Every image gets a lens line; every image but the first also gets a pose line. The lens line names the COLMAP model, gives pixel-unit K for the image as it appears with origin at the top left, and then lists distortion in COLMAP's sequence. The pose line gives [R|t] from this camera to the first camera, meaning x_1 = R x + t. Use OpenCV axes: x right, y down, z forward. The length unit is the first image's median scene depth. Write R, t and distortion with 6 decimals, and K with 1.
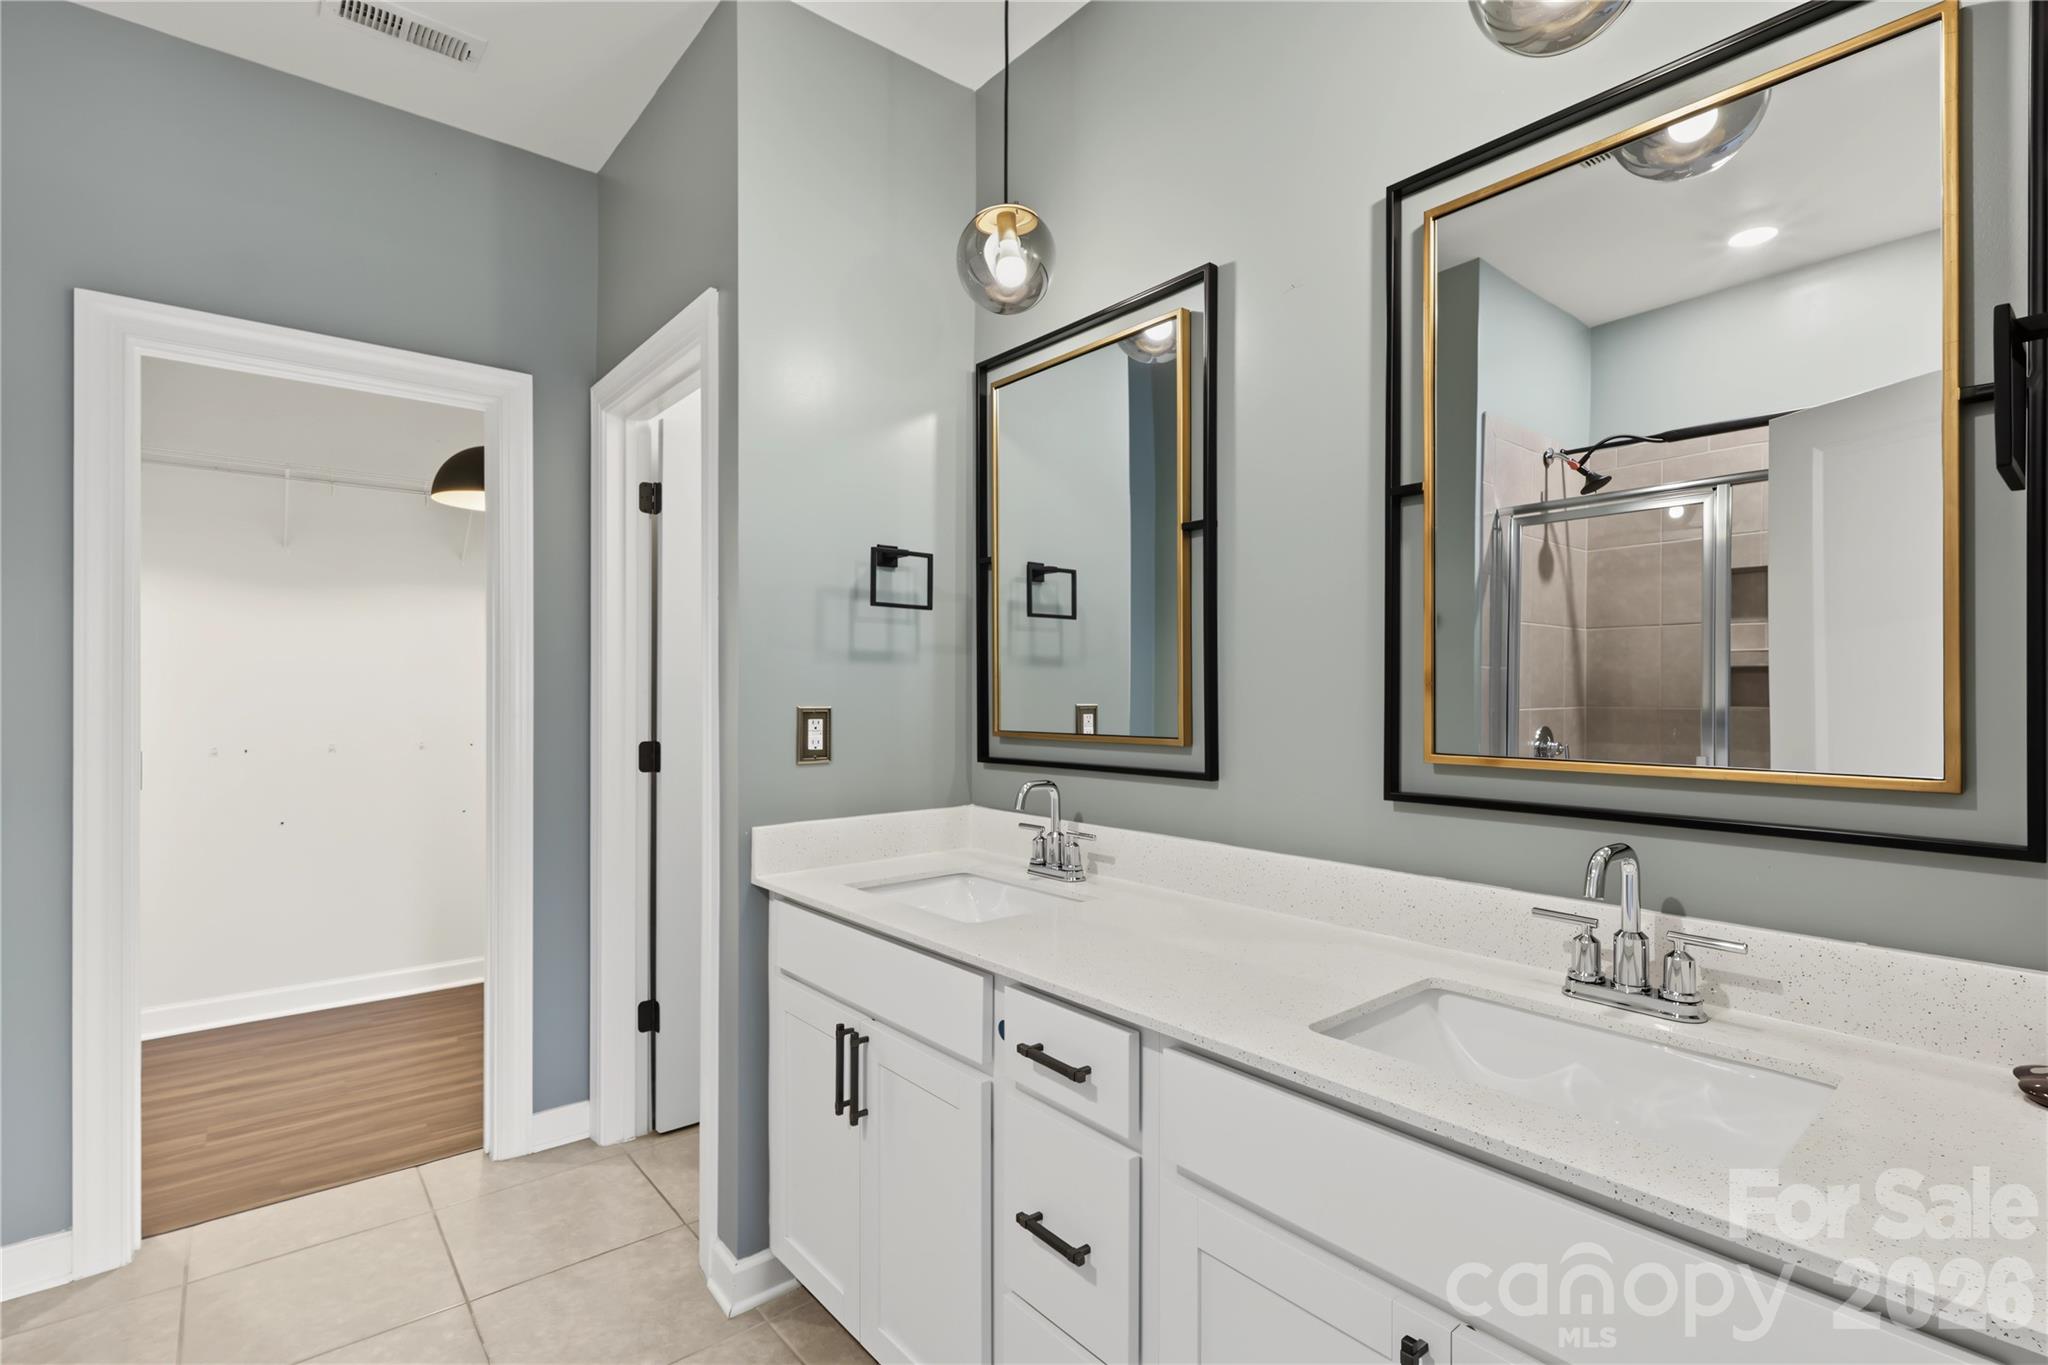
lens RADIAL K [[961.6, 0, 1023.9], [0, 961.6, 678.6], [0, 0, 1]] dist [-0.000245, 0.000066]
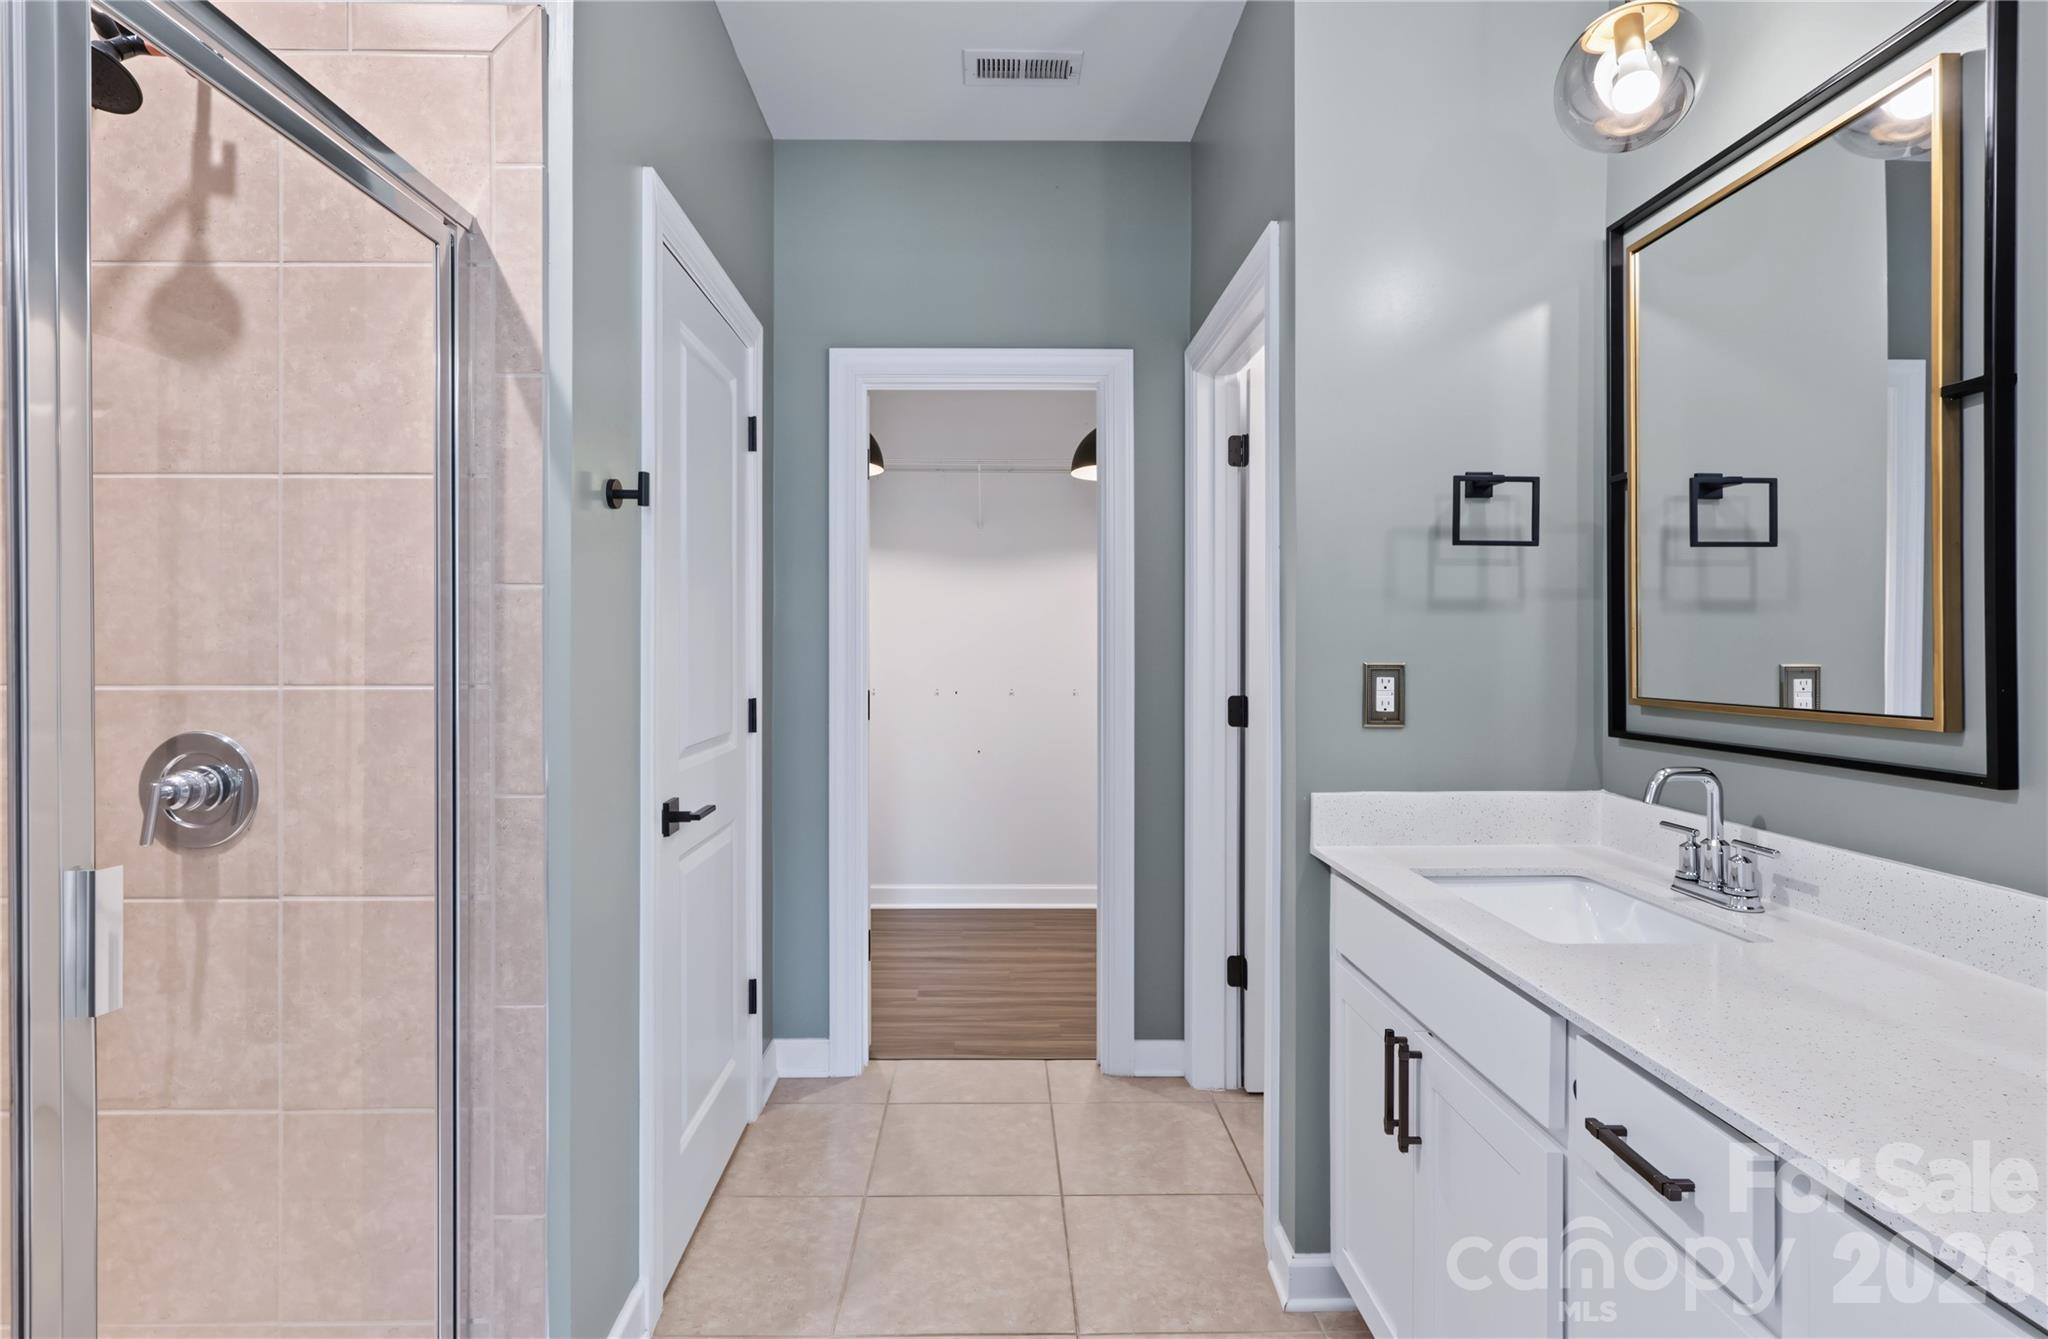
lens RADIAL K [[977.6, 0, 1008.2], [0, 977.6, 638.3], [0, 0, 1]] dist [-0.000739, -0.000151]
pose [[0.777619, -0.002641, -0.628730, 0.077500], [0.006129, 0.999976, 0.003379, 0.001205], [0.628706, -0.006481, 0.777616, 0.080815]]
